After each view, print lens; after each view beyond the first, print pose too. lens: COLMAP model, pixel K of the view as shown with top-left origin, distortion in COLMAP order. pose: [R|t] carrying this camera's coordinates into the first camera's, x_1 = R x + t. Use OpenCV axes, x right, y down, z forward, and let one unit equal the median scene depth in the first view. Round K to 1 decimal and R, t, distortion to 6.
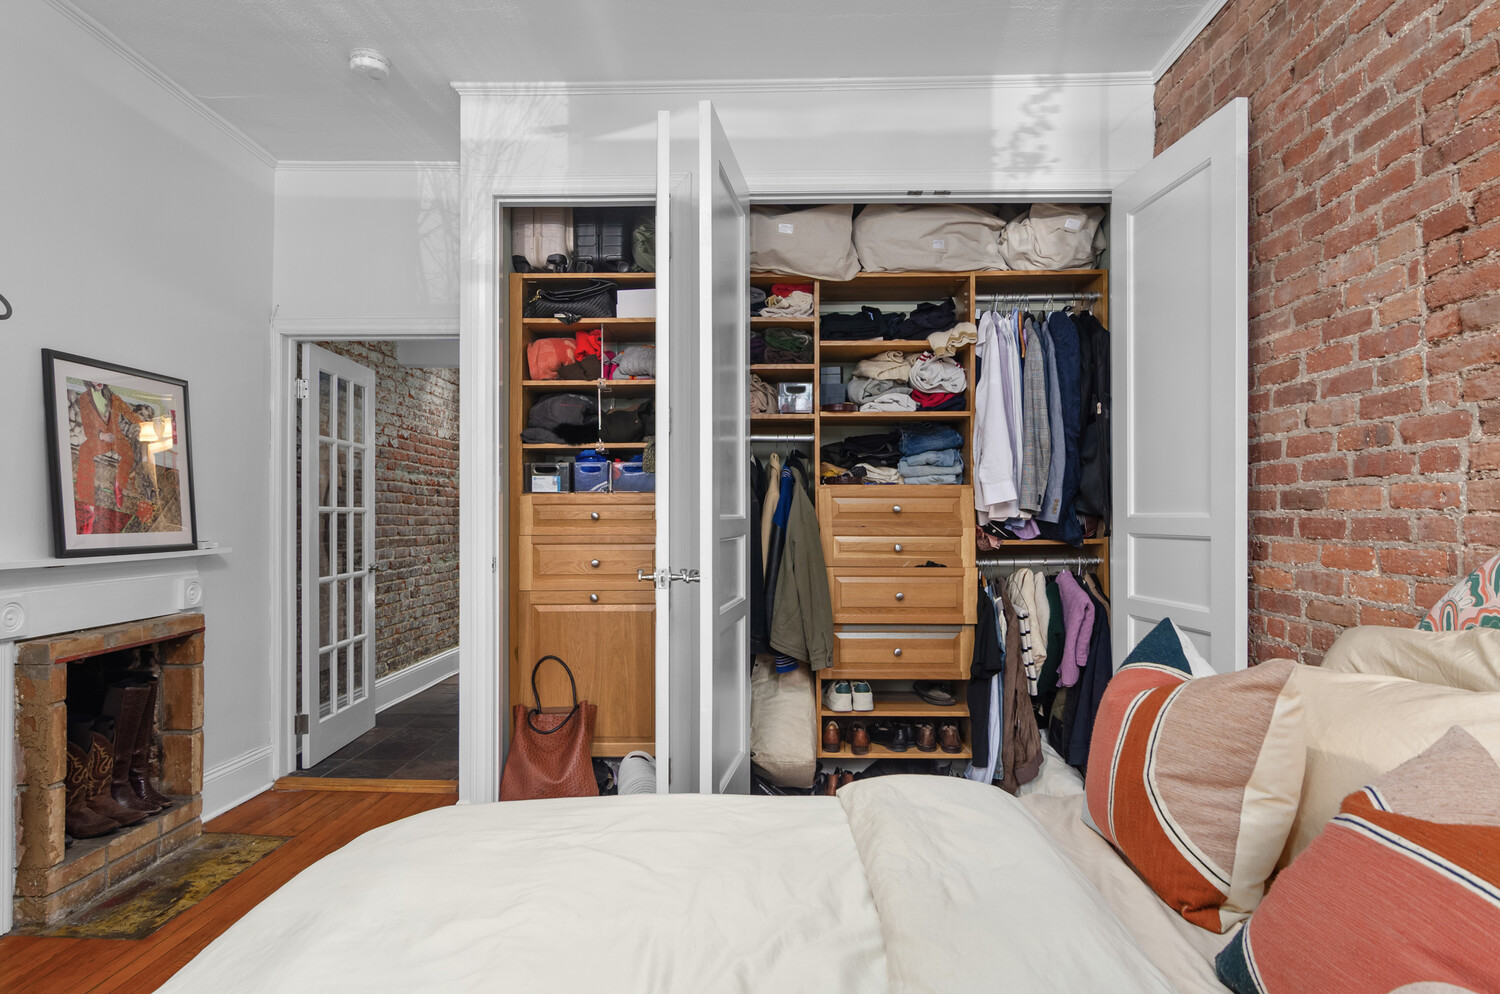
lens RADIAL K [[856.3, 0, 749.0], [0, 856.3, 508.7], [0, 0, 1]] dist [0.000000, 0.001267]
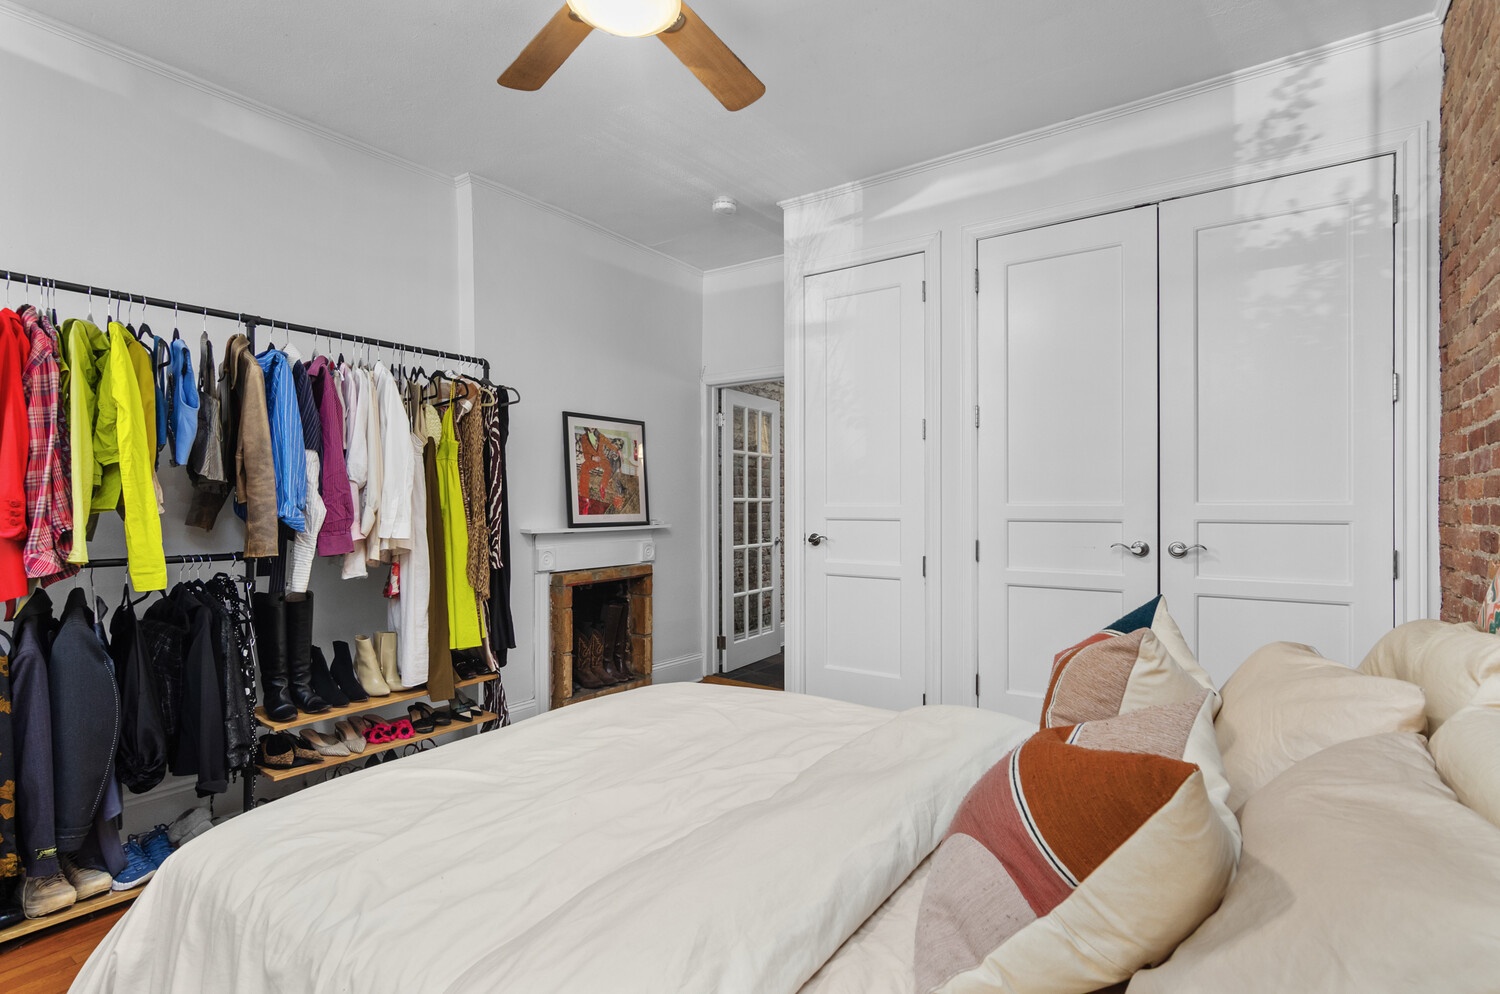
lens RADIAL K [[731.9, 0, 751.2], [0, 731.9, 503.6], [0, 0, 1]] dist [0.000323, 0.005740]
pose [[0.832306, -0.000622, -0.554317, 0.294792], [0.004929, 0.999968, 0.006279, -0.000835], [0.554295, -0.007959, 0.832282, -0.050641]]
